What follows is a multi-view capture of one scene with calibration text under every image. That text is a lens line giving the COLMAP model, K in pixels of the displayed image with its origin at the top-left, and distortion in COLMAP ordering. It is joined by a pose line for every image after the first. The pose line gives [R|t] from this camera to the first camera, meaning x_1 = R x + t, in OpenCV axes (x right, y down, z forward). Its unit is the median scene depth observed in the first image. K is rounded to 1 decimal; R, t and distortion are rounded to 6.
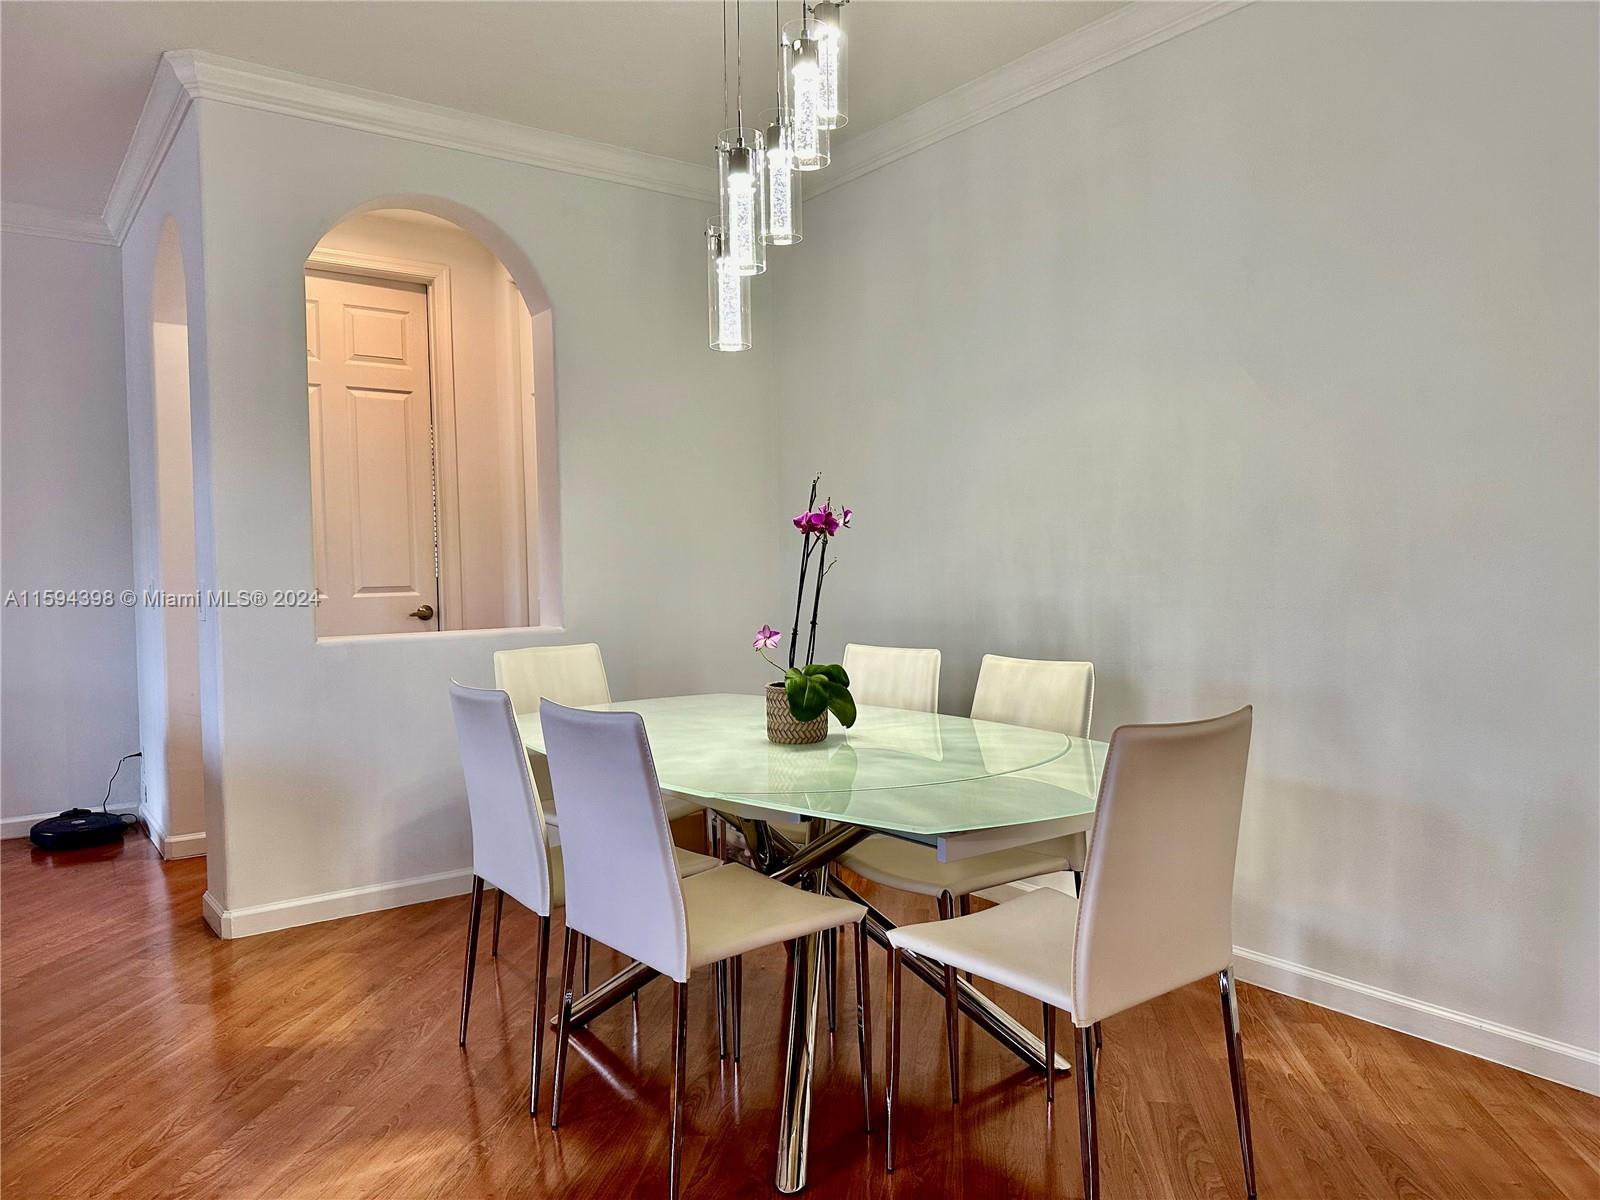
lens RADIAL K [[1140.5, 0, 797.0], [0, 1140.5, 602.7], [0, 0, 1]] dist [0.051853, -0.043303]
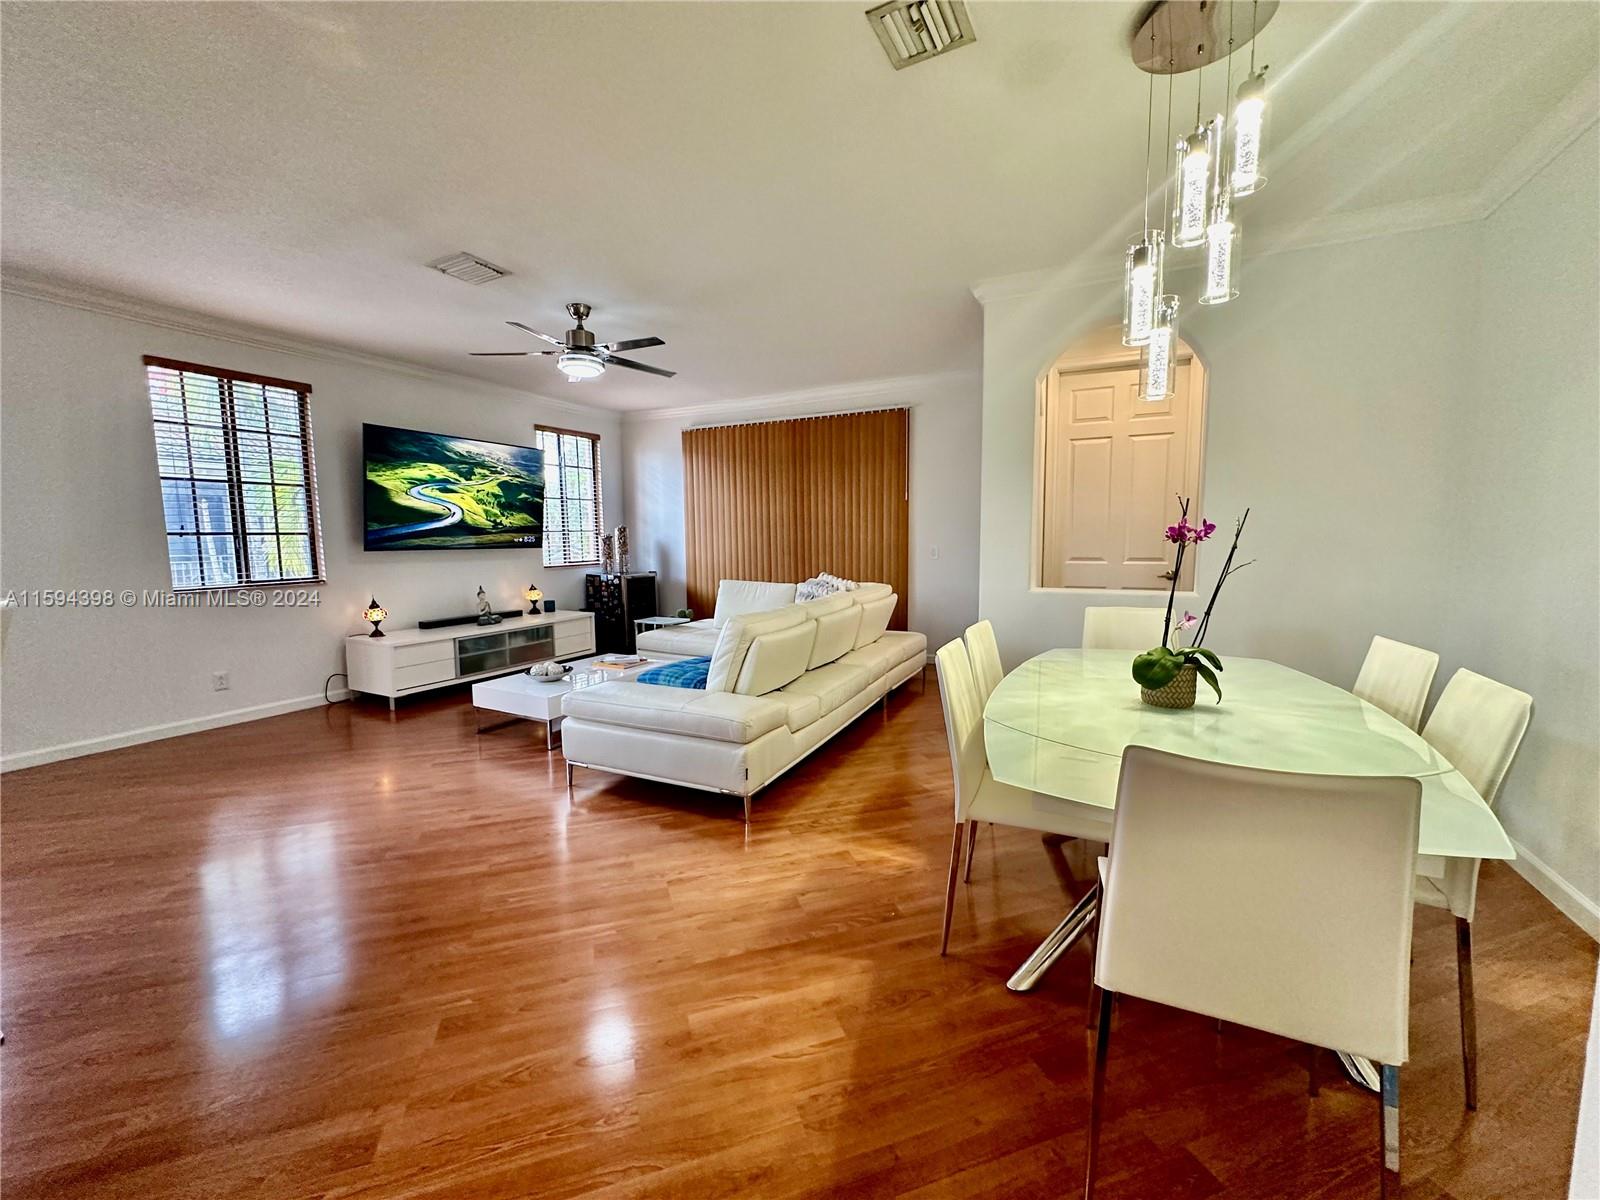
lens RADIAL K [[651.9, 0, 811.4], [0, 651.9, 598.4], [0, 0, 1]] dist [0.000569, 0.002550]
pose [[0.465901, 0.102381, -0.878894, 0.471328], [-0.038810, 0.994692, 0.095297, -0.053554], [0.883985, -0.010289, 0.467402, 0.312126]]
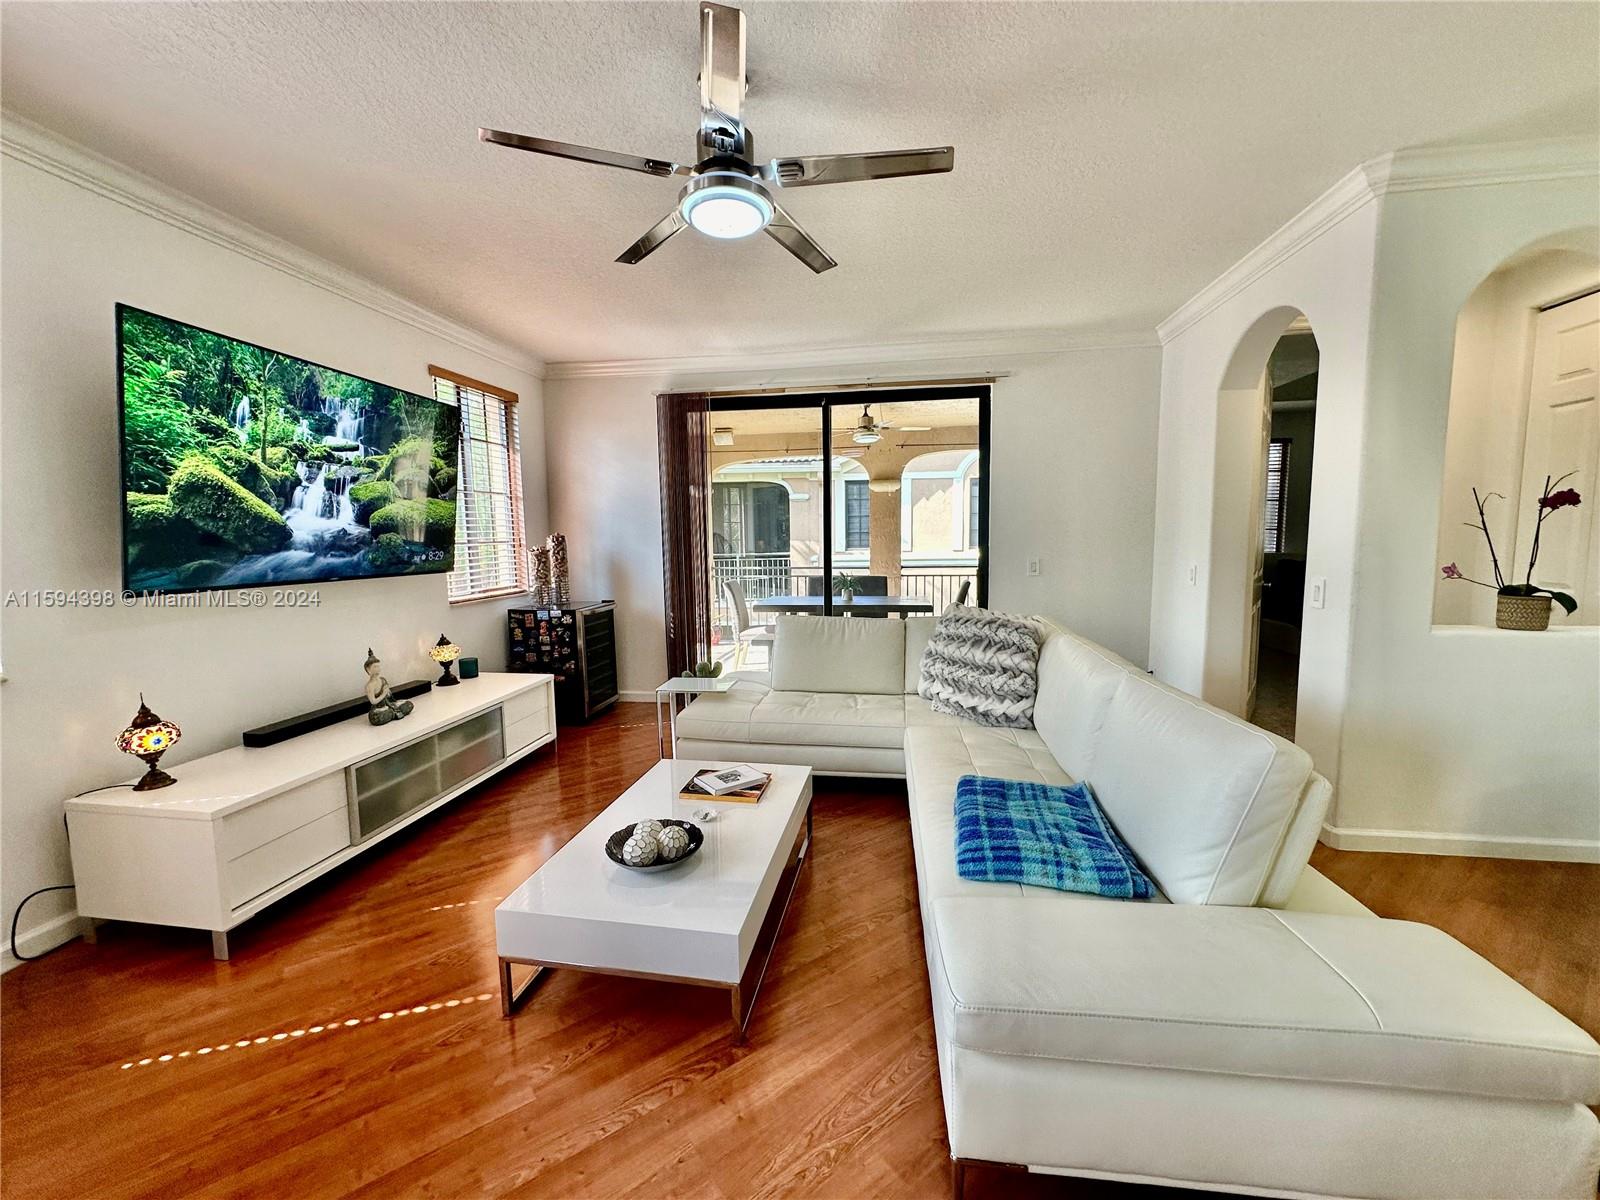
lens RADIAL K [[651.9, 0, 801.0], [0, 651.9, 596.9], [0, 0, 1]] dist [0.000569, 0.002550]
pose [[0.711374, 0.077044, -0.698578, -0.626236], [-0.027883, 0.996285, 0.081483, -0.054085], [0.702260, -0.038486, 0.710879, 0.067935]]
